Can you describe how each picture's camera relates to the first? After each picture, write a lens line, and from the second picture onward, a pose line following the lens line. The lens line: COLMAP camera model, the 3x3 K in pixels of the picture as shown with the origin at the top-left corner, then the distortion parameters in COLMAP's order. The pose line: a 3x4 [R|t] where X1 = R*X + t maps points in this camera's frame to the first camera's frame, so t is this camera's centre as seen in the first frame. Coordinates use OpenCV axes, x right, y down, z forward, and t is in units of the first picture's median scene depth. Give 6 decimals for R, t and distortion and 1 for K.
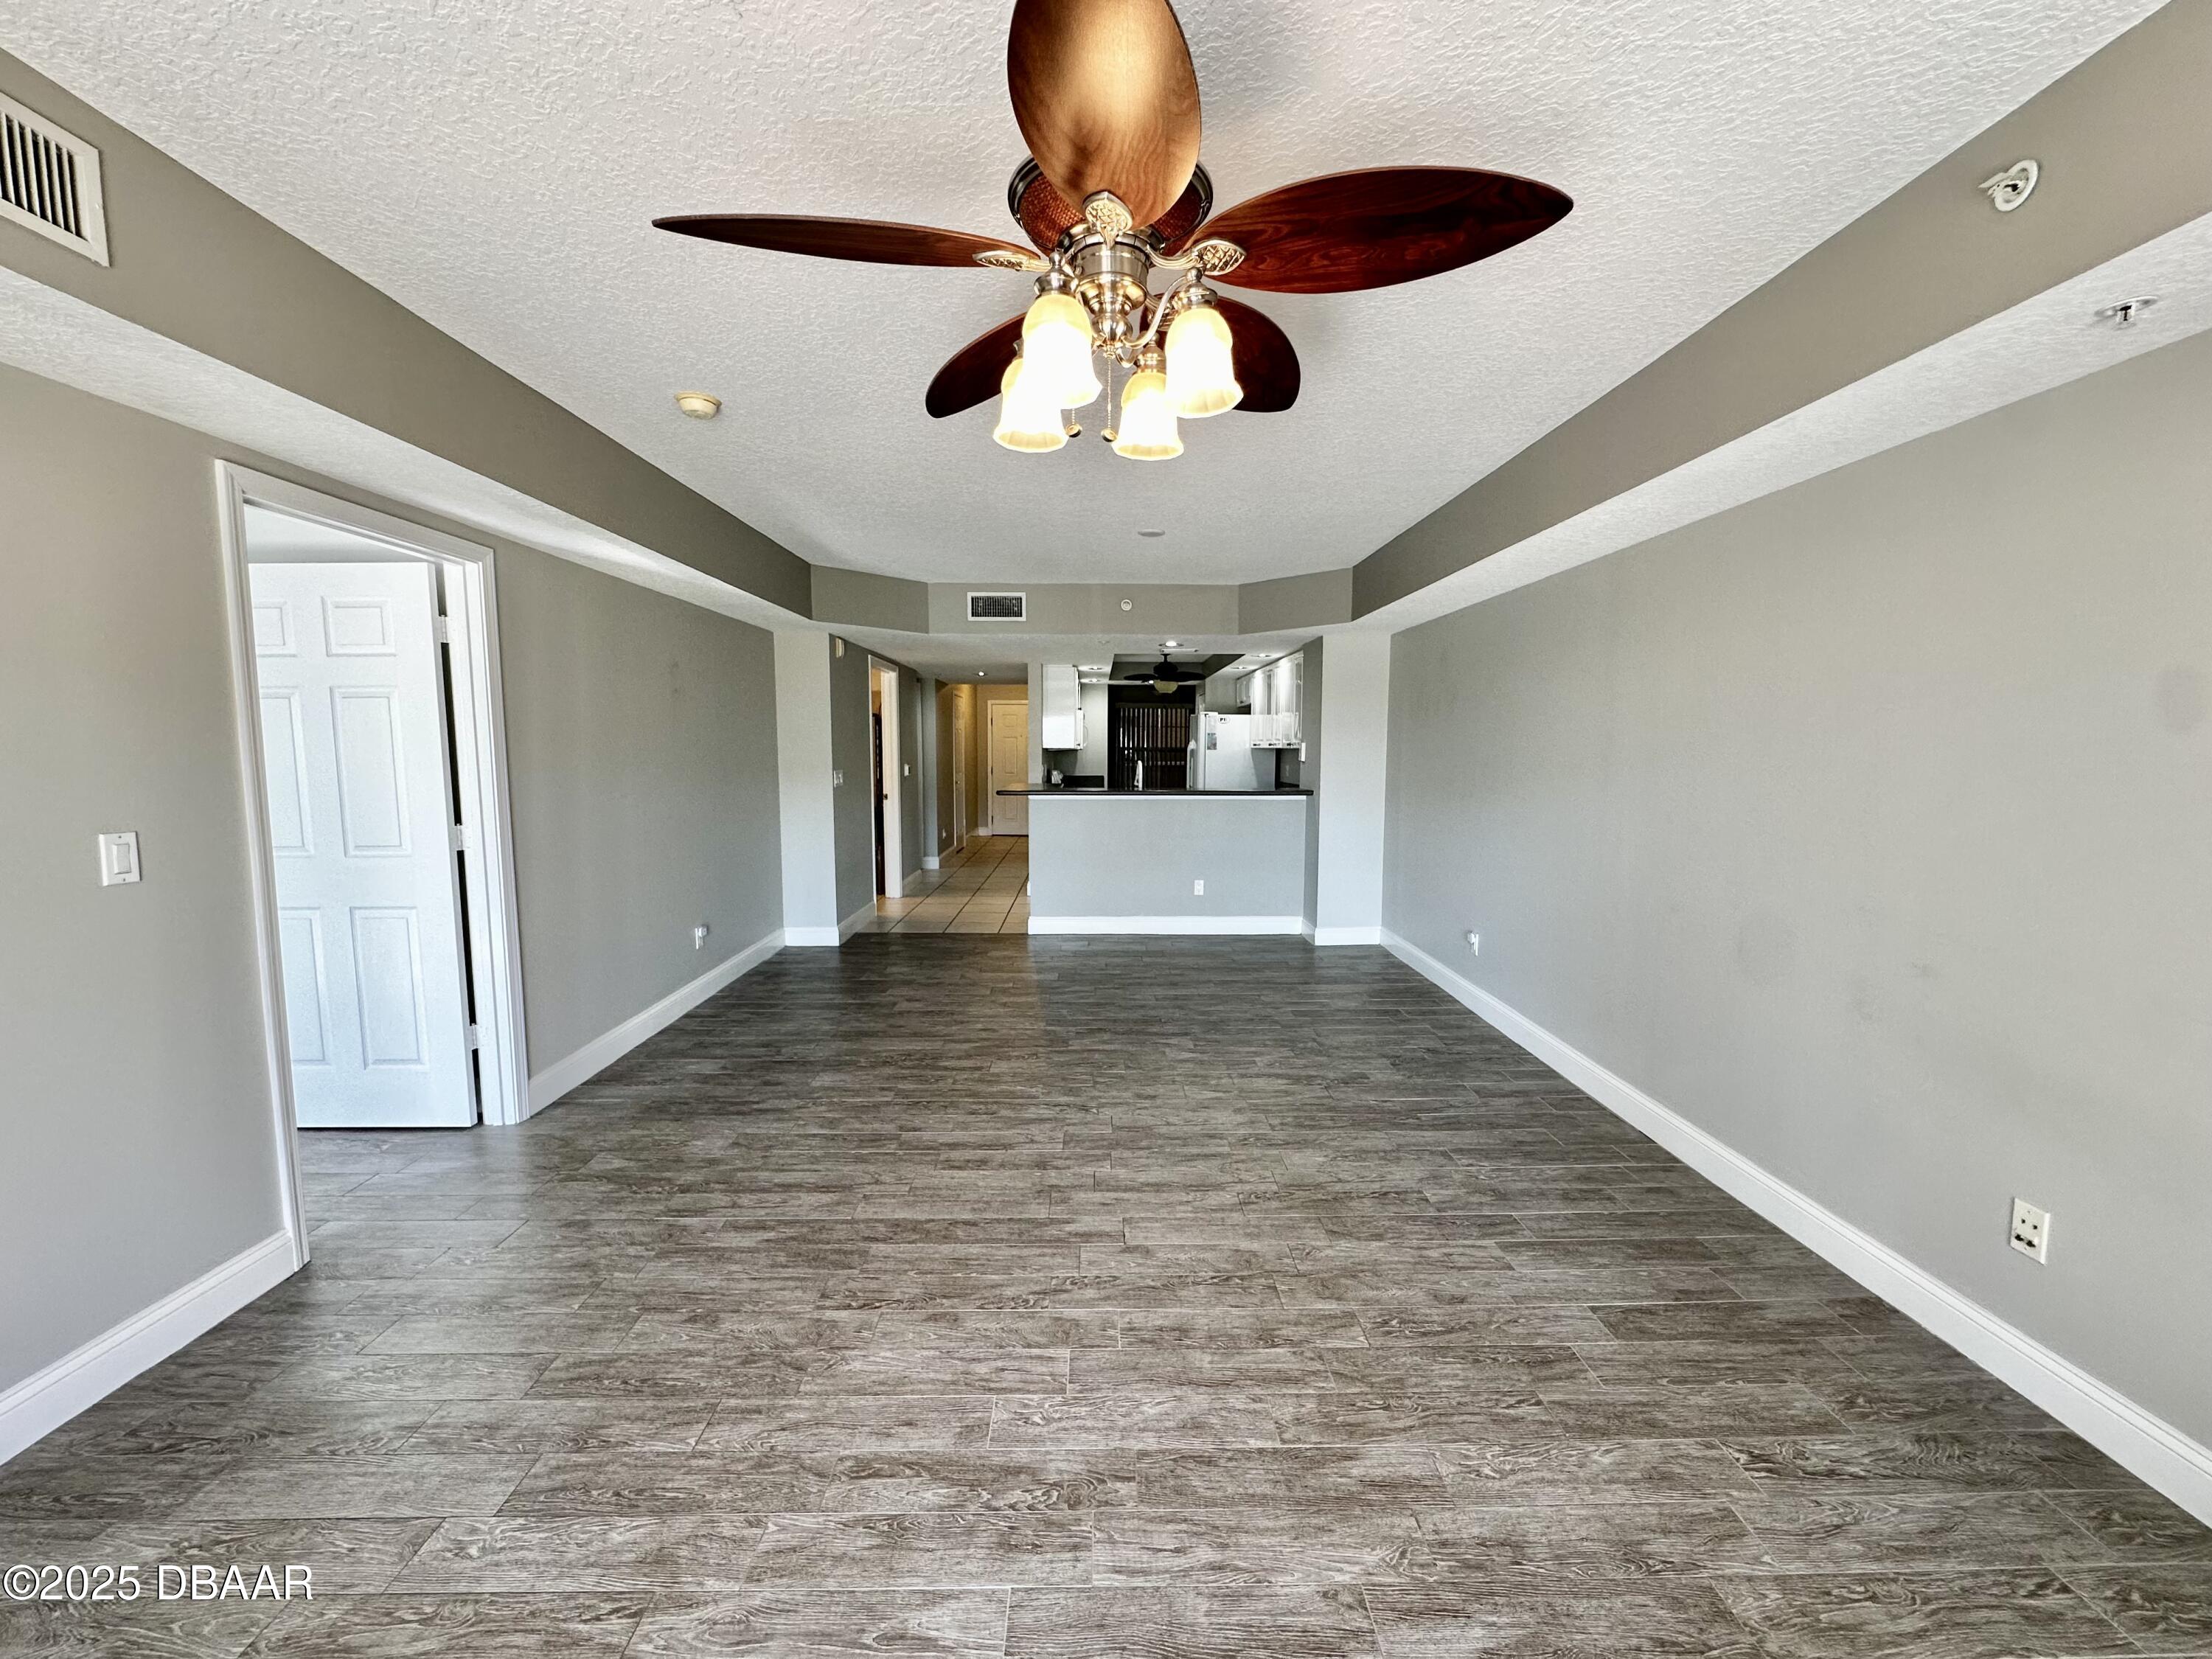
lens RADIAL K [[880.5, 0, 1104.5], [0, 880.5, 829.8], [0, 0, 1]] dist [-0.002451, 0.000068]
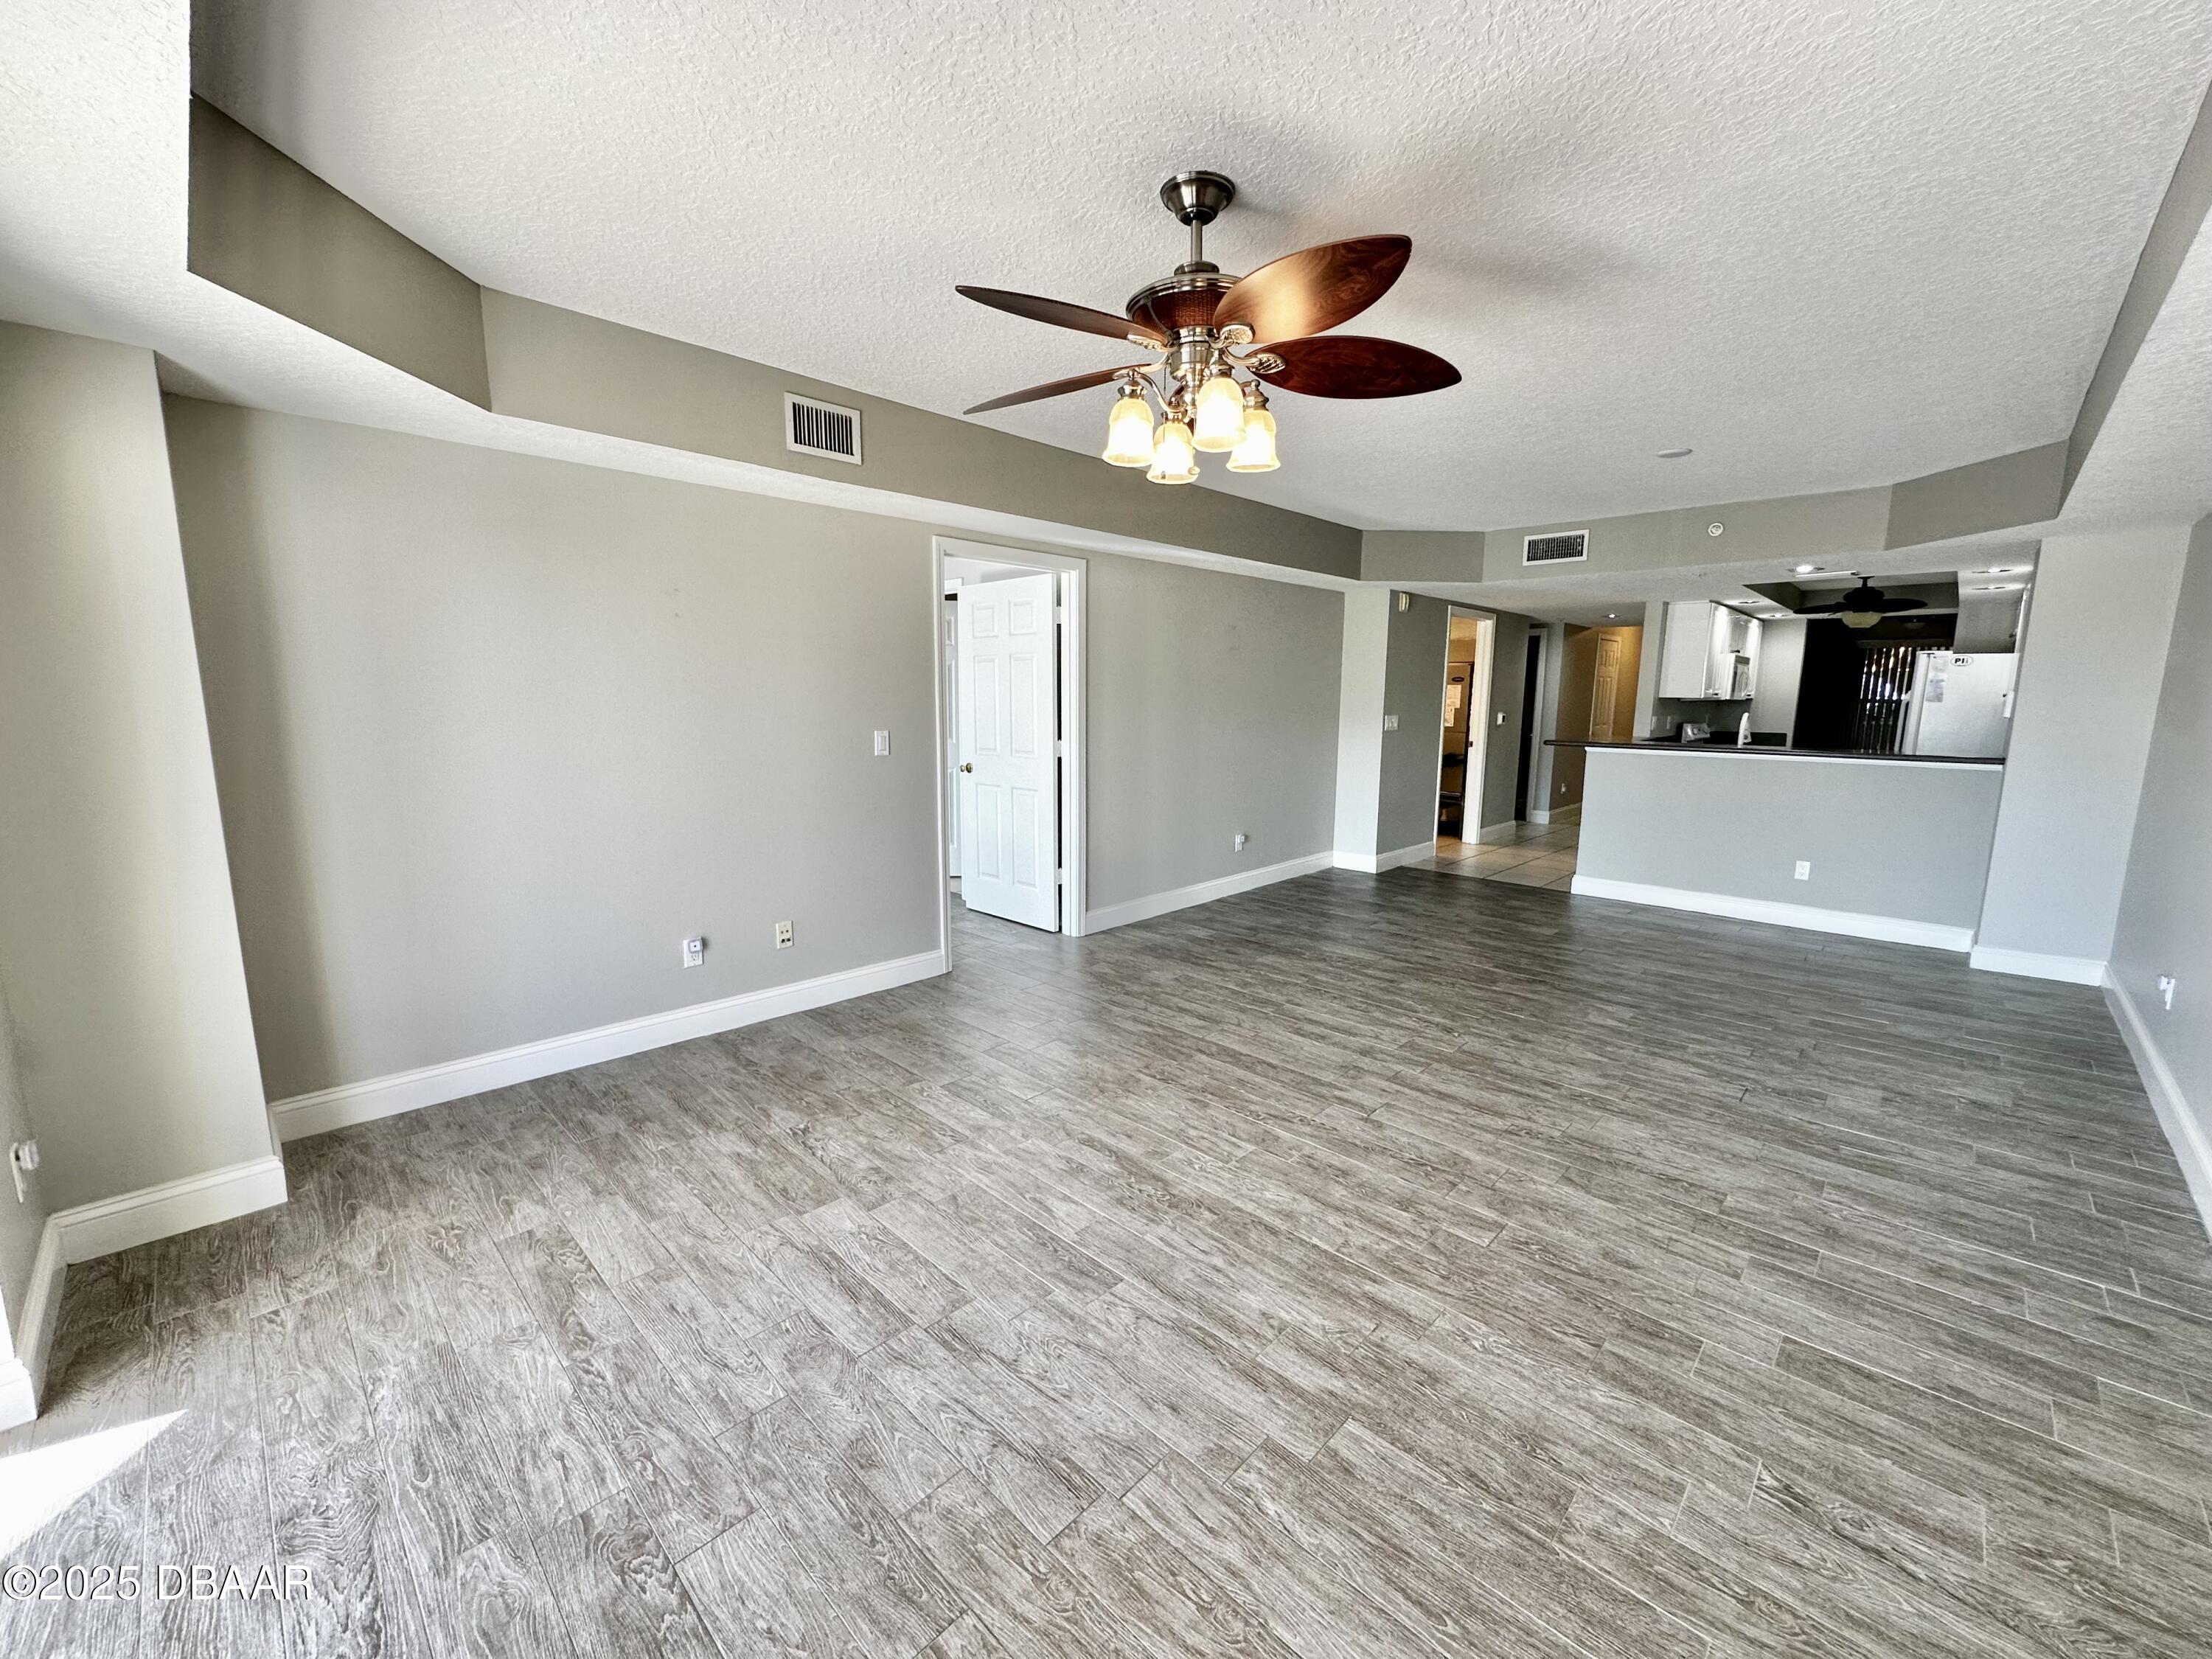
lens RADIAL K [[880.8, 0, 1108.1], [0, 880.8, 829.1], [0, 0, 1]] dist [-0.003495, 0.000099]
pose [[0.709607, 0.111883, -0.695658, 0.453183], [-0.073194, 0.993676, 0.085152, 0.012061], [0.700786, -0.009507, 0.713309, -0.064866]]
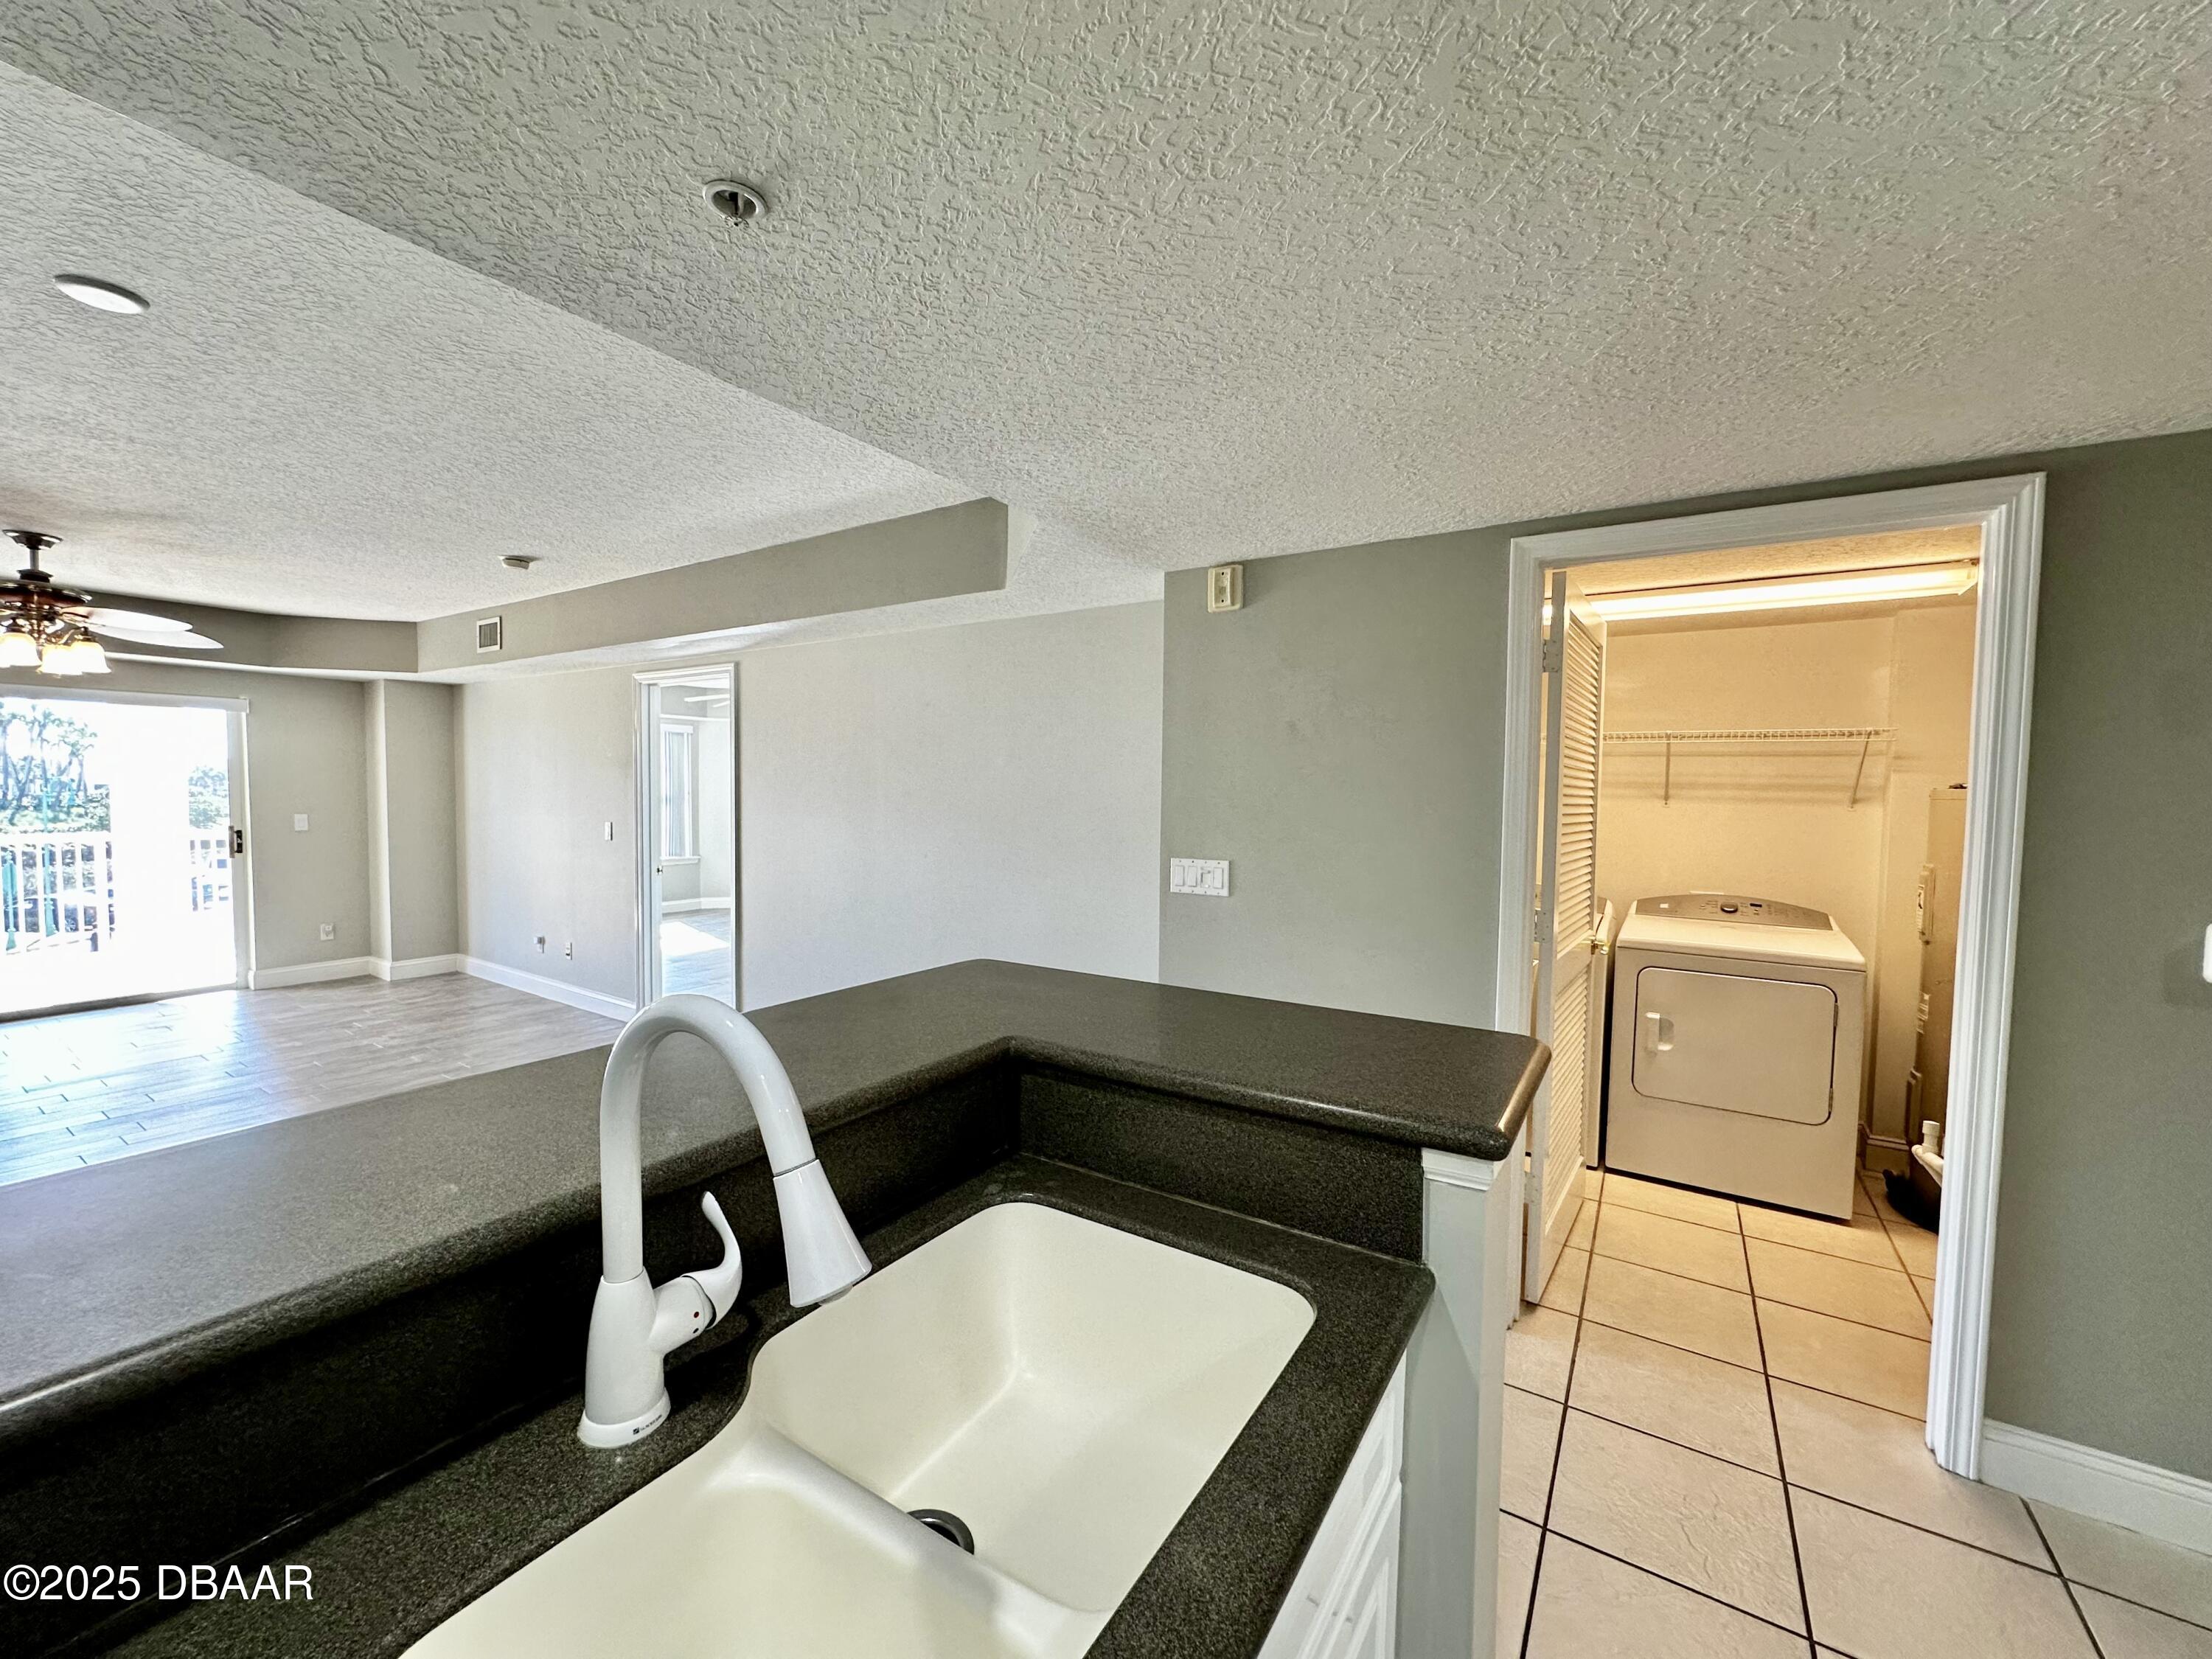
lens RADIAL K [[880.8, 0, 1108.1], [0, 880.8, 829.1], [0, 0, 1]] dist [-0.003495, 0.000099]
pose [[-0.548646, 0.030661, -0.835492, 0.217826], [-0.094183, 0.990700, 0.098204, -0.250842], [0.830733, 0.132568, -0.540656, 2.431313]]
